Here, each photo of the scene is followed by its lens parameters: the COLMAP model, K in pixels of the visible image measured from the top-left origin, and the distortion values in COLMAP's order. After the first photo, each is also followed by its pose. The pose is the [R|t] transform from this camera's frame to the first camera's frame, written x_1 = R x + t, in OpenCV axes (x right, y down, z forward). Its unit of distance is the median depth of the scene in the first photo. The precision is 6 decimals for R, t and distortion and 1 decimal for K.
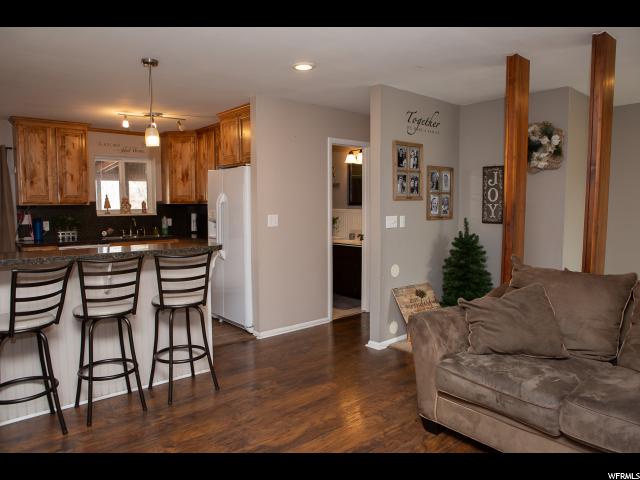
lens RADIAL K [[436.6, 0, 317.8], [0, 436.6, 238.0], [0, 0, 1]] dist [-0.054124, 0.006425]
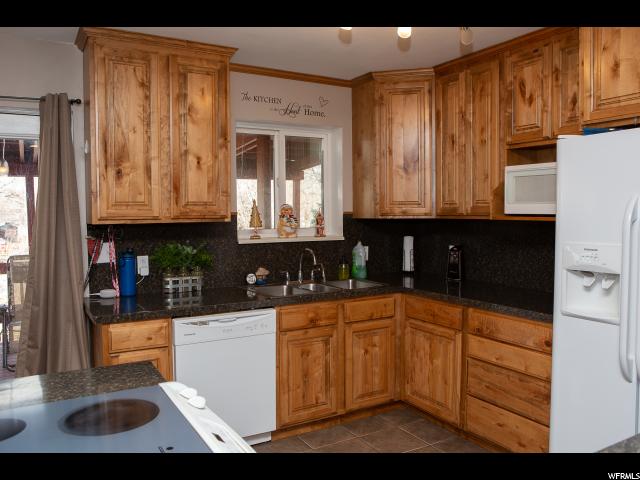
lens RADIAL K [[510.2, 0, 320.0], [0, 510.2, 240.0], [0, 0, 1]] dist [-0.084714, -0.000224]
pose [[0.982602, 0.010202, -0.185443, -0.587052], [-0.013361, 0.999786, -0.015792, -0.087905], [0.185242, 0.017995, 0.982528, 0.839409]]
